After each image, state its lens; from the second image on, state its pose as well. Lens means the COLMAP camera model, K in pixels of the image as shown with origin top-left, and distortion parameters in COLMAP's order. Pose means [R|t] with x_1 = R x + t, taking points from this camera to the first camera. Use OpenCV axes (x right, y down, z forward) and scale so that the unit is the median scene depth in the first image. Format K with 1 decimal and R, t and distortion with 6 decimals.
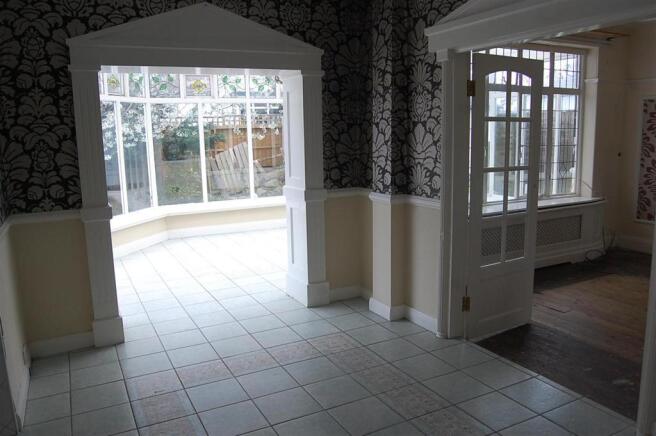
lens RADIAL K [[530.3, 0, 328.0], [0, 530.3, 218.0], [0, 0, 1]] dist [-0.072590, 0.013364]
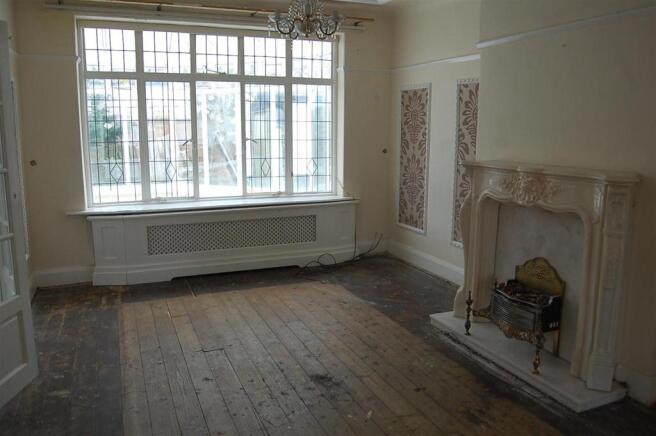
lens RADIAL K [[530.3, 0, 328.0], [0, 530.3, 218.0], [0, 0, 1]] dist [-0.072590, 0.013364]
pose [[0.997049, 0.035507, -0.068068, 0.557051], [-0.035596, 0.999366, -0.000100, -0.001718], [0.068021, 0.002522, 0.997681, 0.067271]]
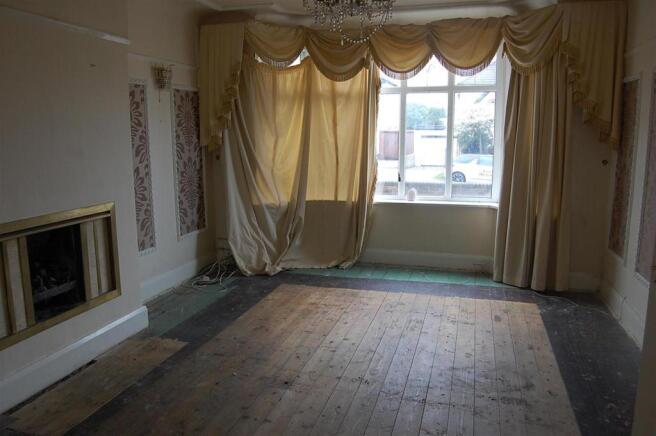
lens RADIAL K [[530.3, 0, 328.0], [0, 530.3, 218.0], [0, 0, 1]] dist [-0.072590, 0.013364]
pose [[-0.738822, -0.095351, 0.667121, -0.125490], [0.129964, 0.951196, 0.279886, -0.235678], [-0.661250, 0.293487, -0.690372, 1.464875]]
